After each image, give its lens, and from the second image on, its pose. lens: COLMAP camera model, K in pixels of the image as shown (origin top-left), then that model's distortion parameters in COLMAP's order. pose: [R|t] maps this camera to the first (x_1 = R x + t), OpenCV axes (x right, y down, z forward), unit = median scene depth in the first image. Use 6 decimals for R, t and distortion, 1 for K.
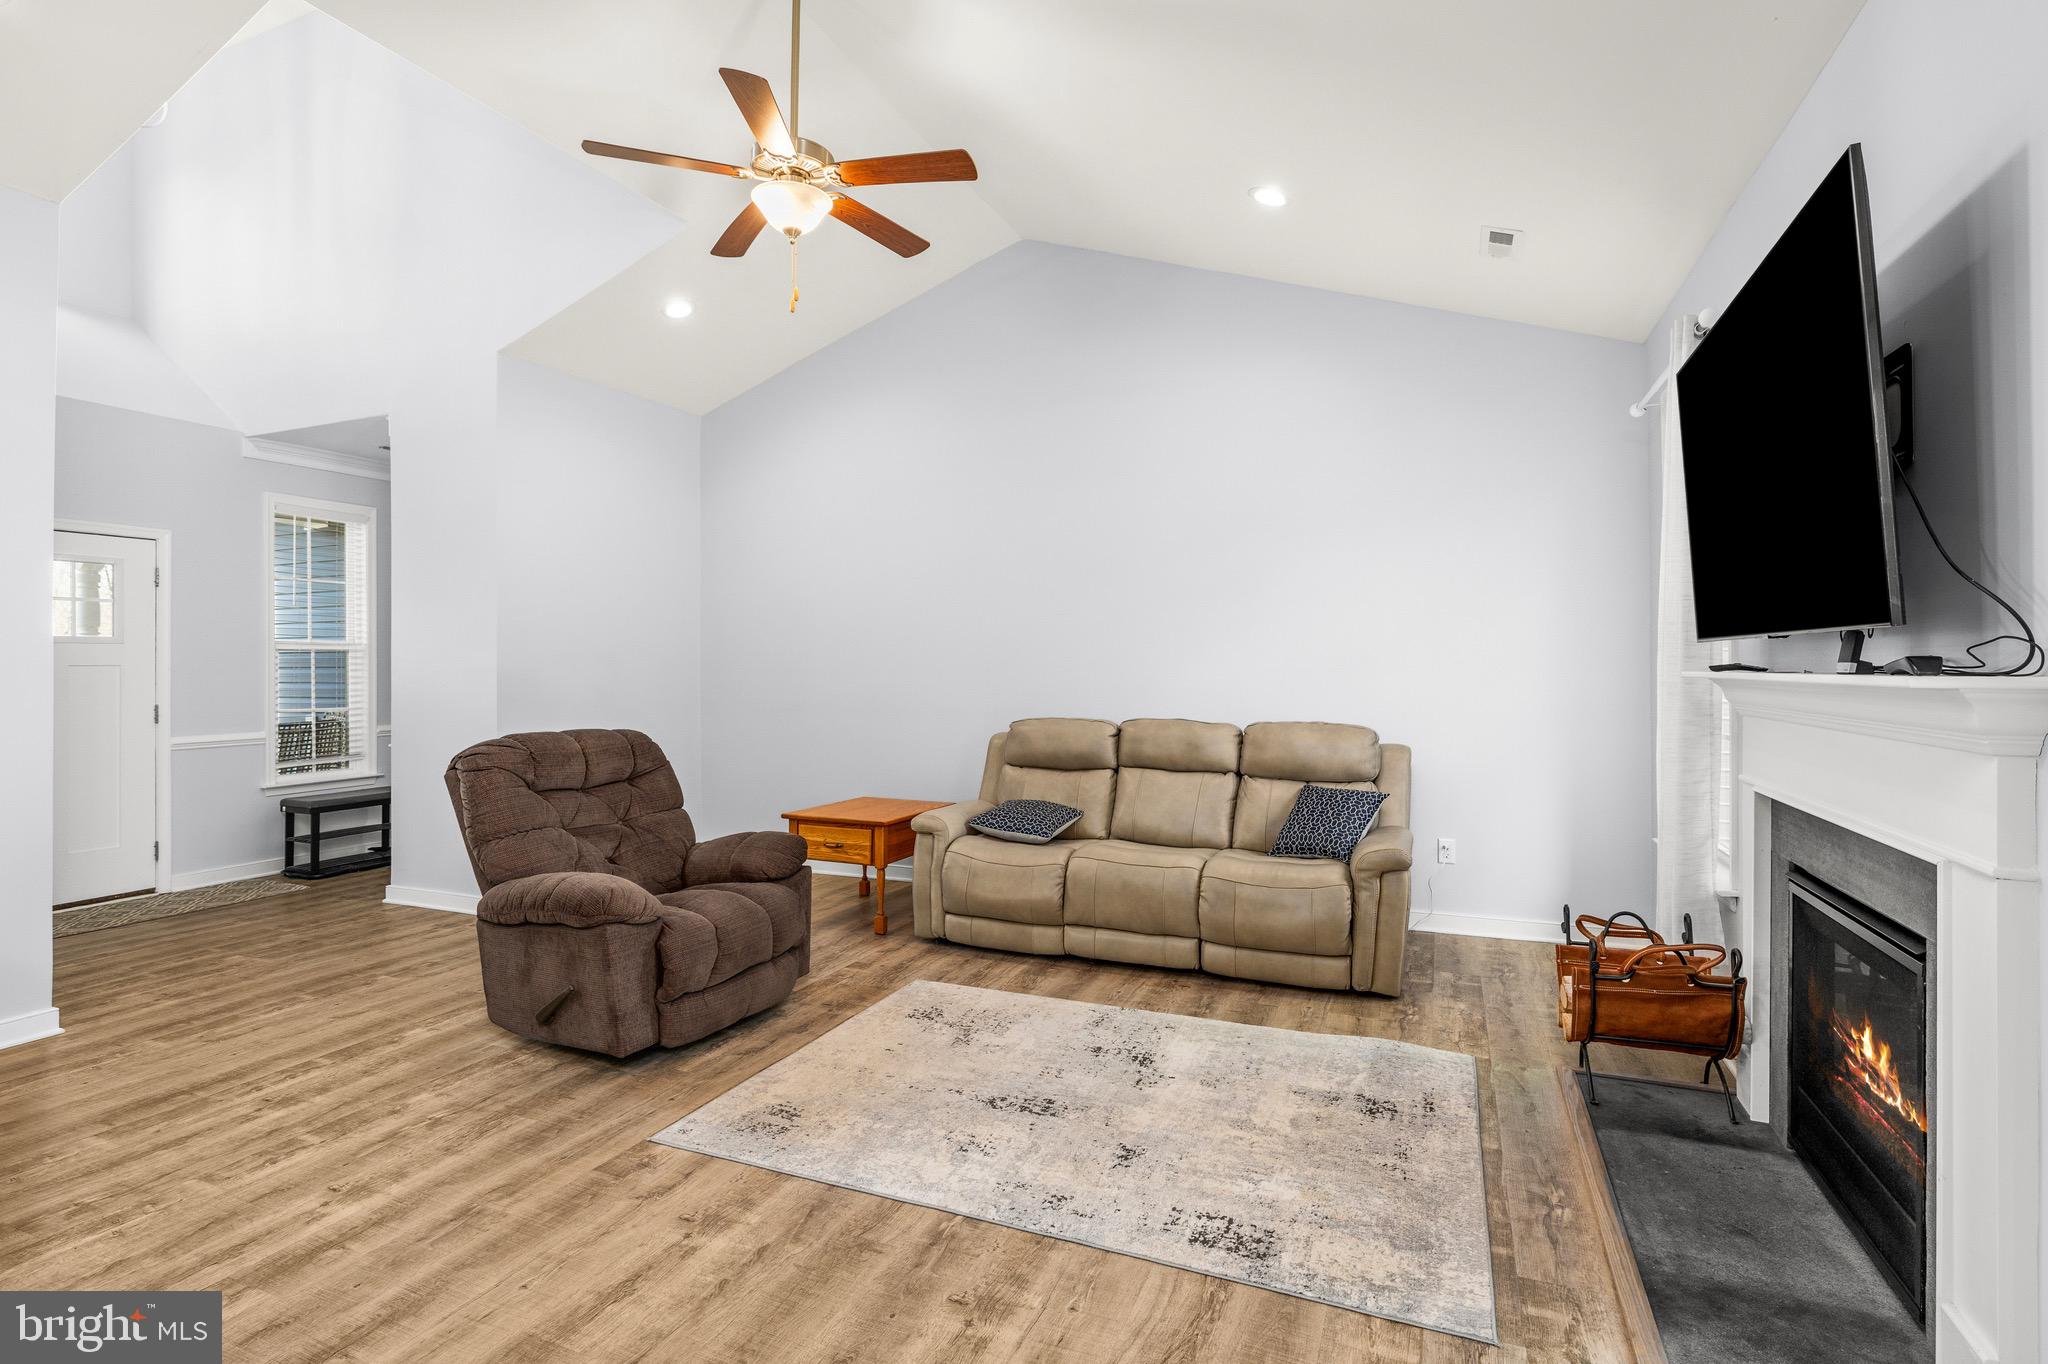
lens RADIAL K [[976.6, 0, 1024.8], [0, 976.6, 667.0], [0, 0, 1]] dist [-0.004318, -0.000247]
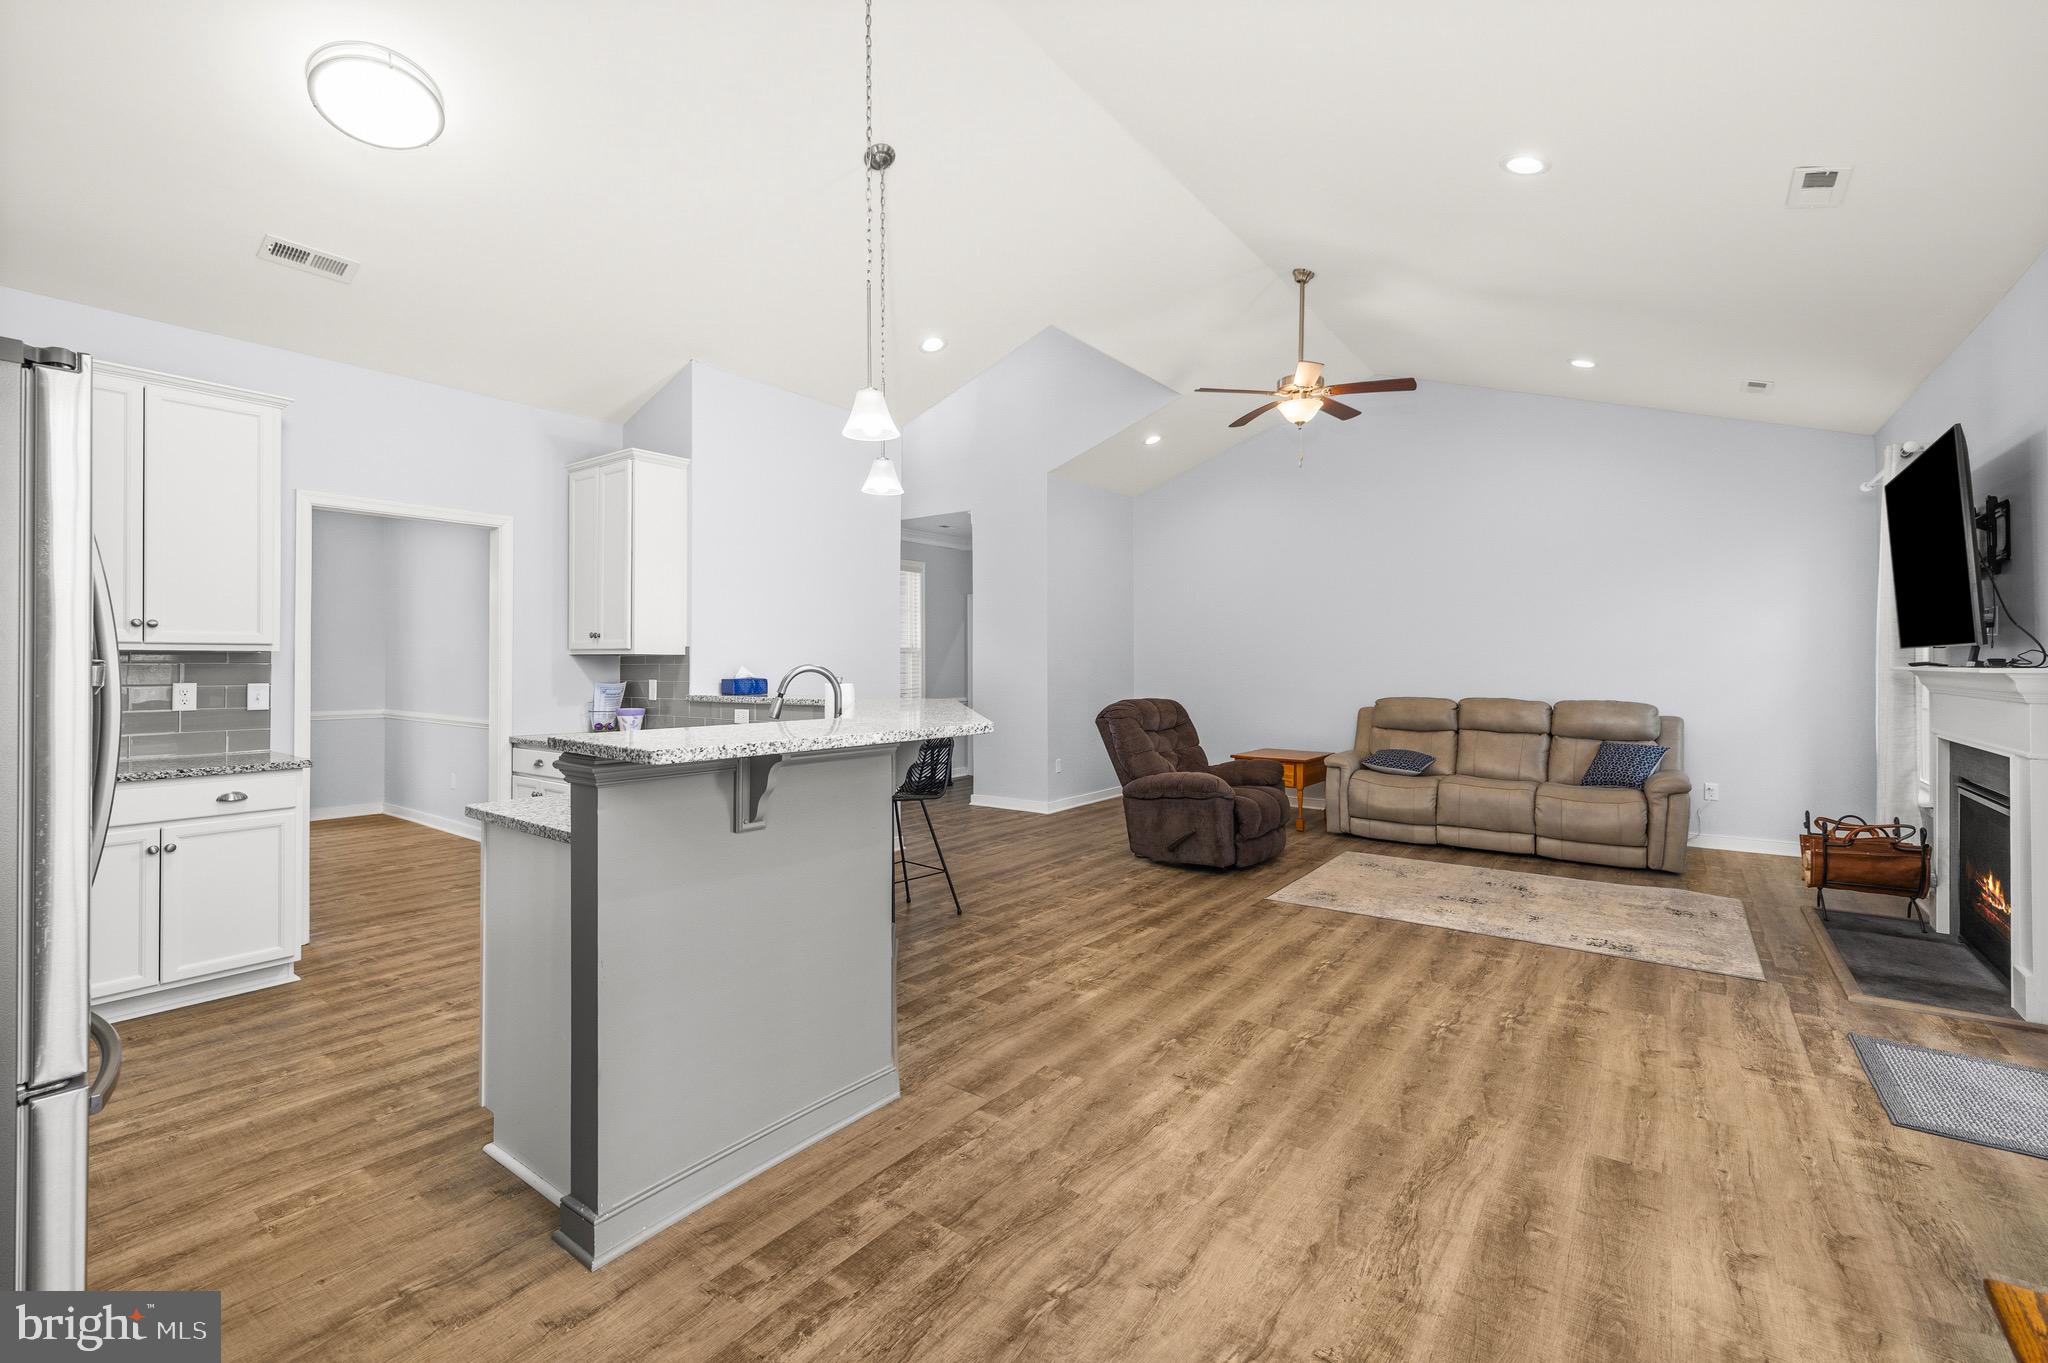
lens RADIAL K [[867.8, 0, 1031.3], [0, 867.8, 658.9], [0, 0, 1]] dist [0.001356, 0.000318]
pose [[0.973613, -0.000032, -0.228205, -0.363893], [-0.001158, 0.999986, -0.005080, 0.001064], [0.228202, 0.005211, 0.973600, -0.688844]]
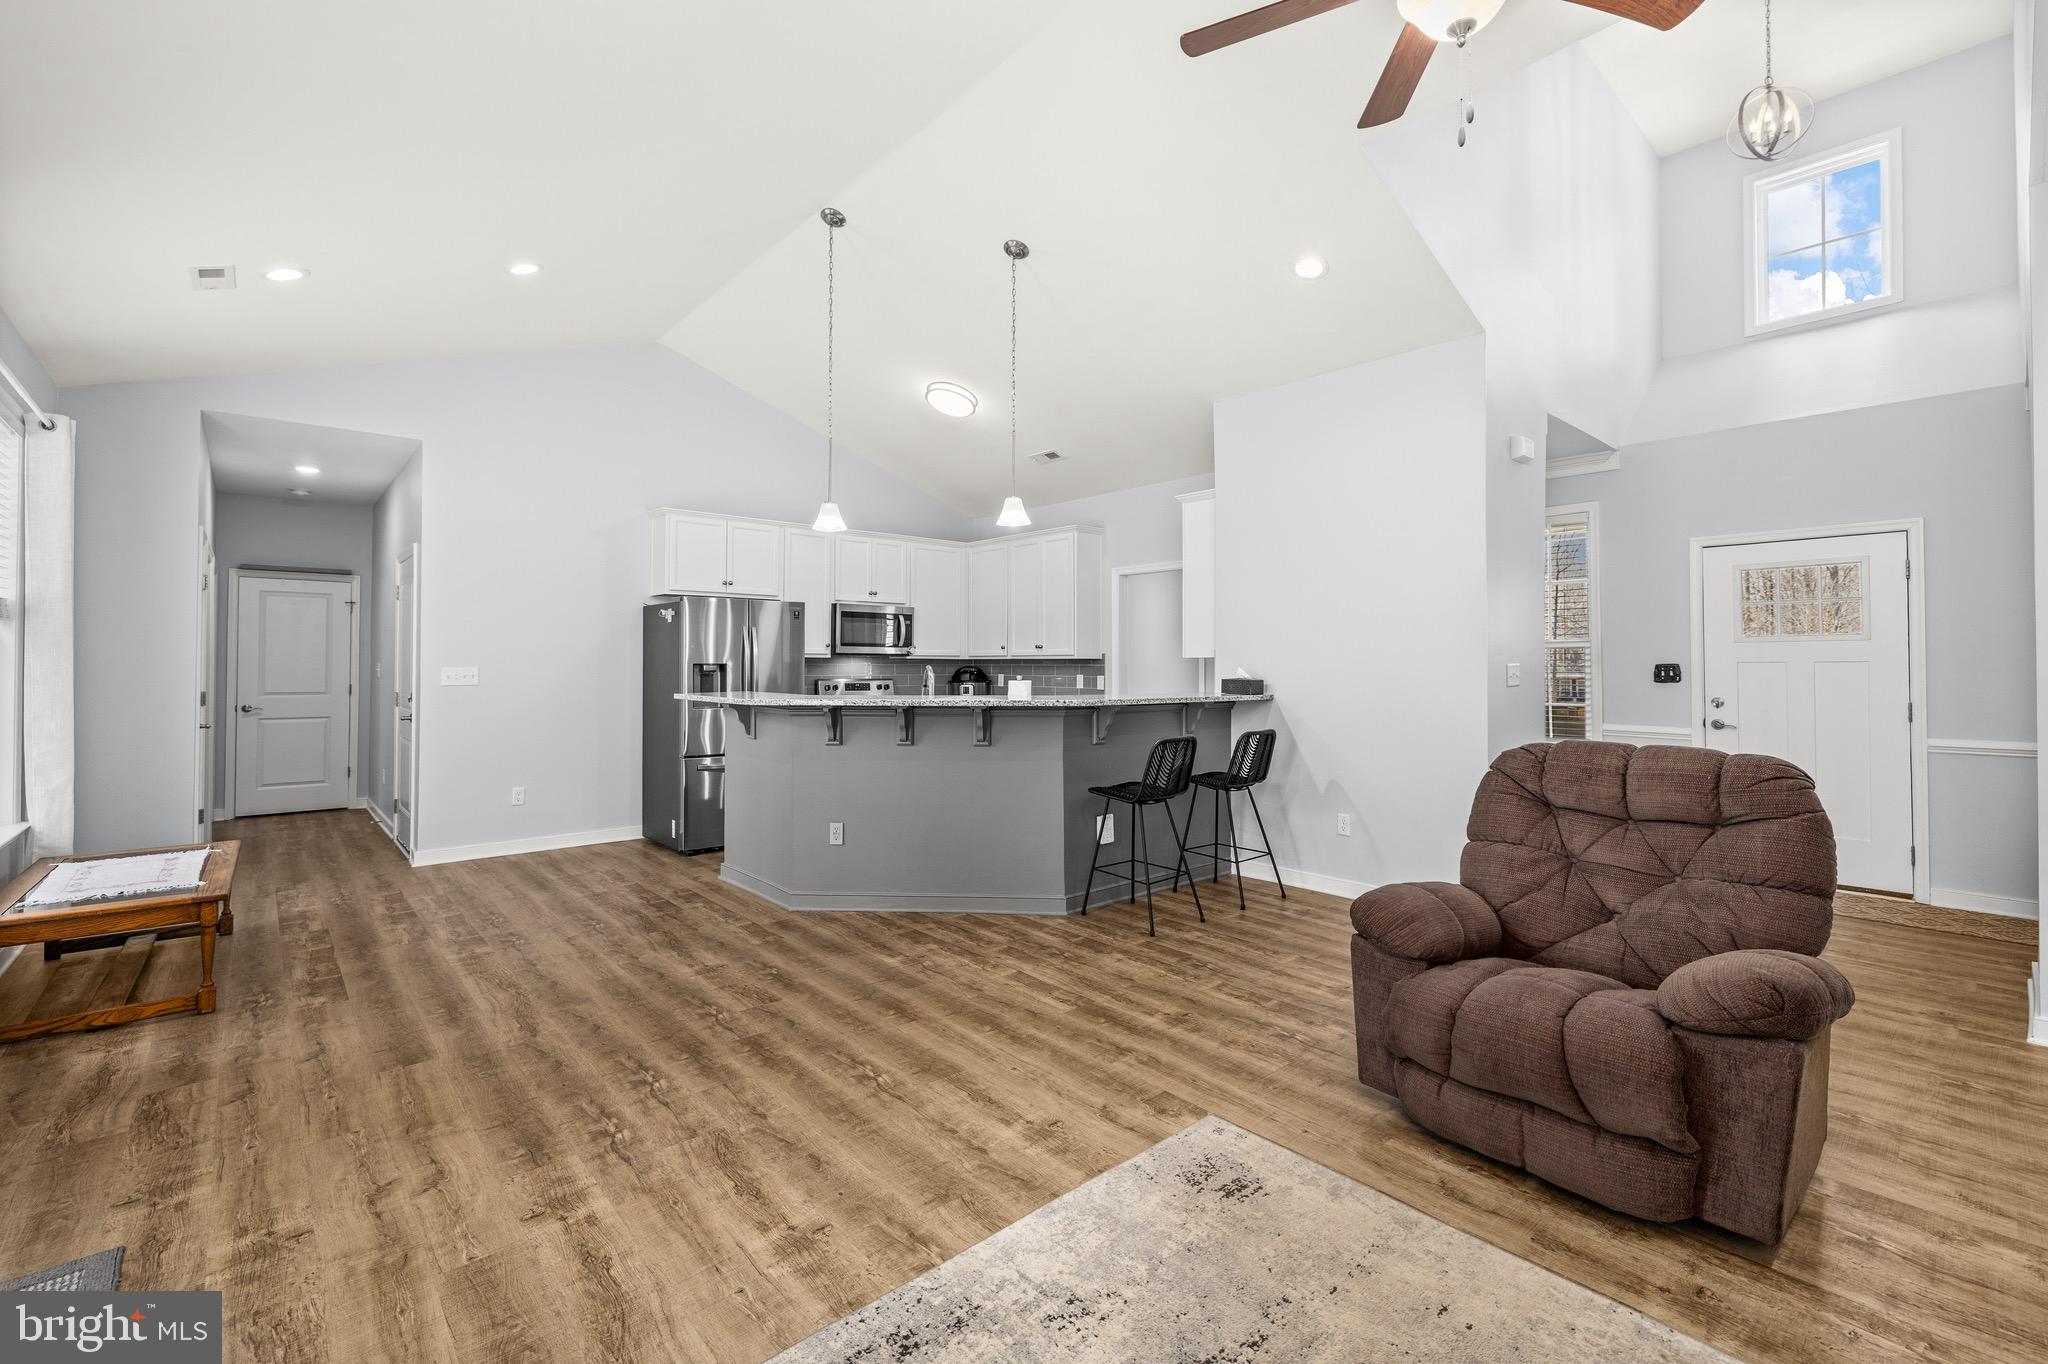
lens RADIAL K [[878.3, 0, 1016.1], [0, 878.3, 644.6], [0, 0, 1]] dist [0.000856, 0.000220]
pose [[-0.434026, -0.020454, -0.900668, 0.458759], [0.000551, 0.999736, -0.022969, 0.001420], [0.900900, -0.010466, -0.433900, 0.996187]]
